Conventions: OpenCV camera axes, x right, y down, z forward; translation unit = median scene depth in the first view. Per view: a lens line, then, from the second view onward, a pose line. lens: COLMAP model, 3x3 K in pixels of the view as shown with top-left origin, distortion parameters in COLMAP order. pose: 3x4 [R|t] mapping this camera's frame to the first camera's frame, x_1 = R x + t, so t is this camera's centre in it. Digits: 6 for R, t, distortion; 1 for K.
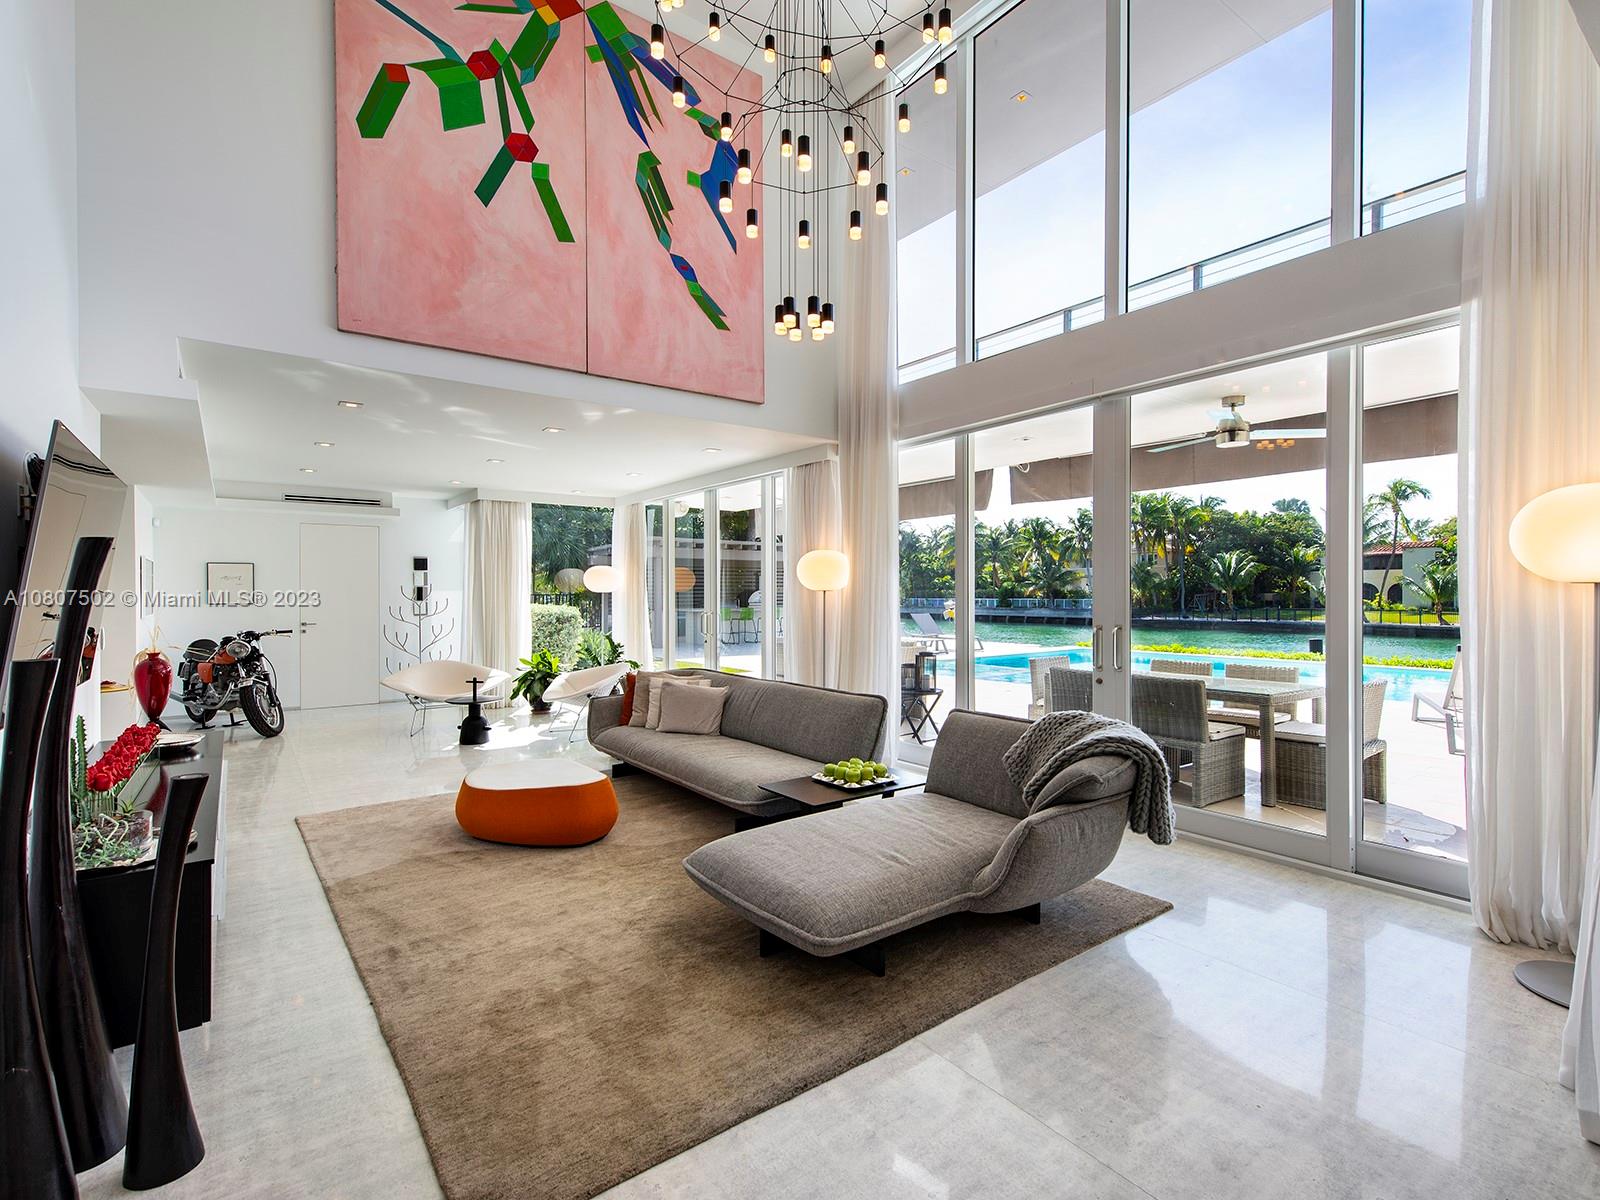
lens RADIAL K [[739.6, 0, 800.0], [0, 739.6, 600.0], [0, 0, 1]] dist [-0.018885, -0.000305]
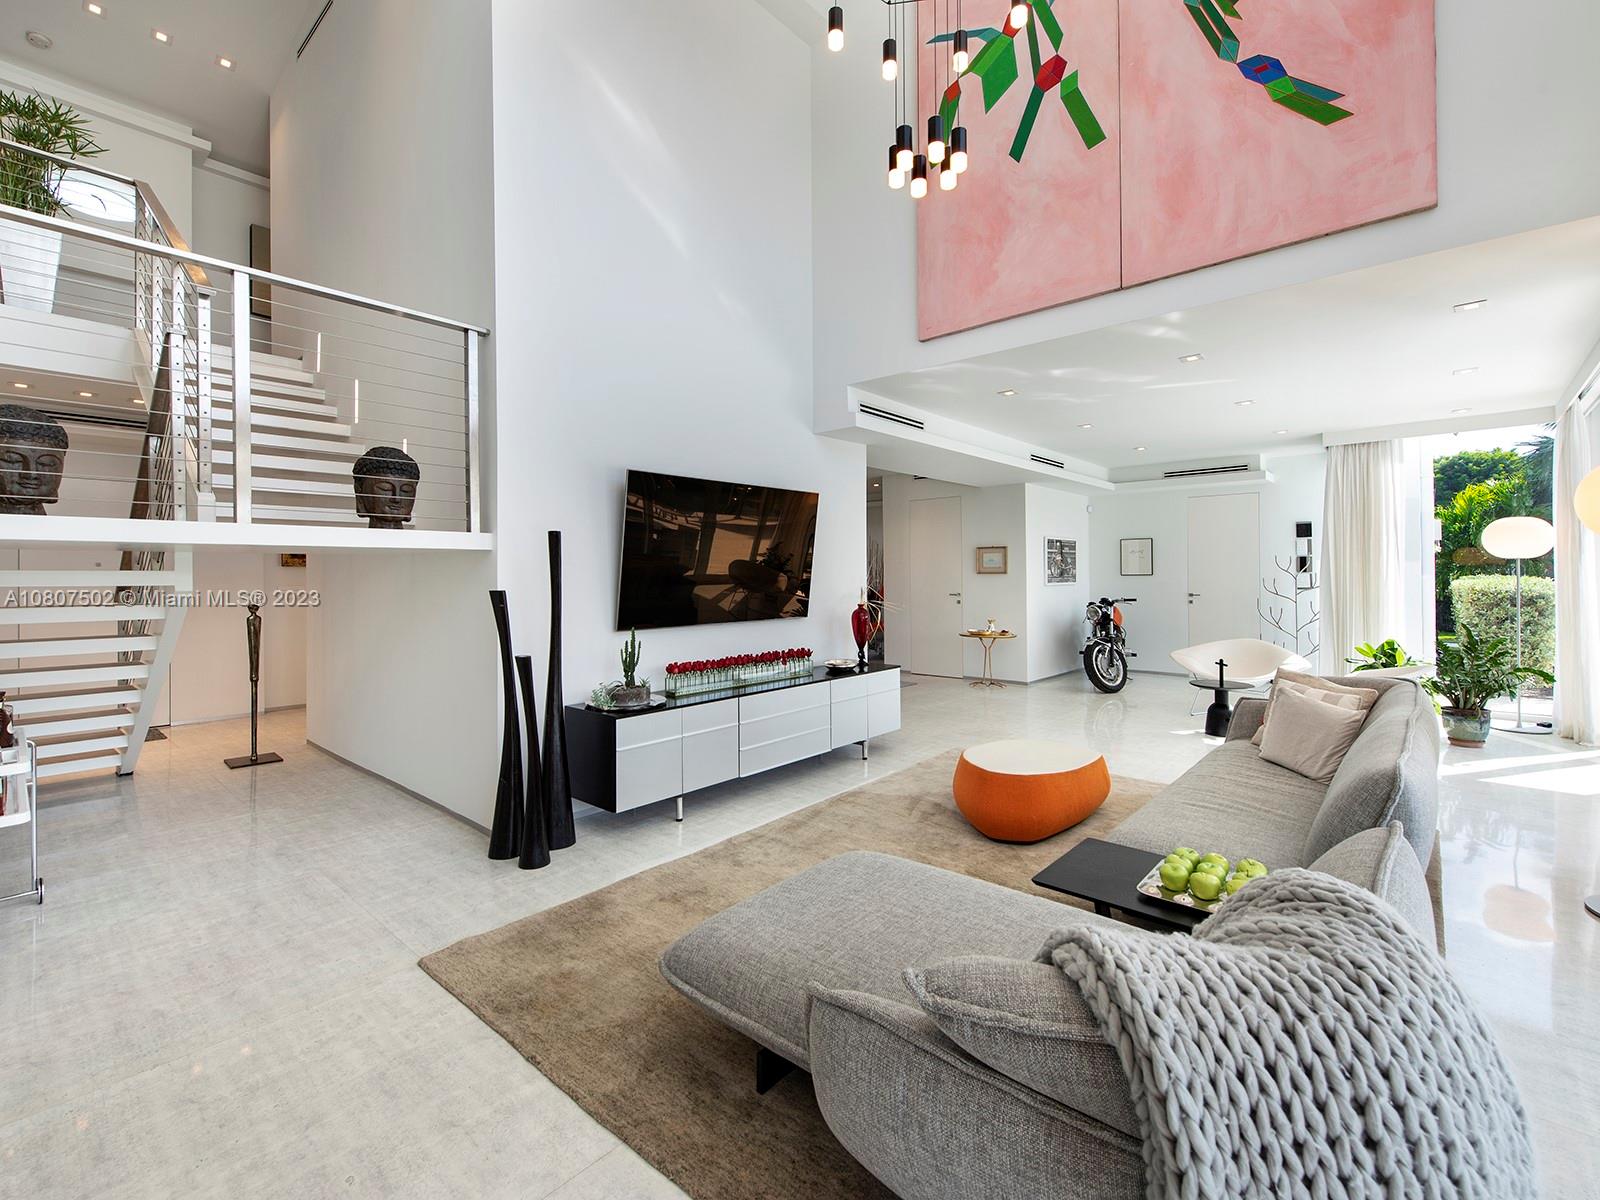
lens RADIAL K [[737.0, 0, 797.3], [0, 737.0, 569.6], [0, 0, 1]] dist [-0.000209, -0.000460]
pose [[0.198921, -0.003671, -0.980009, 0.456531], [-0.004790, 0.999977, -0.004718, 0.009904], [0.980004, 0.005633, 0.198898, 0.505601]]
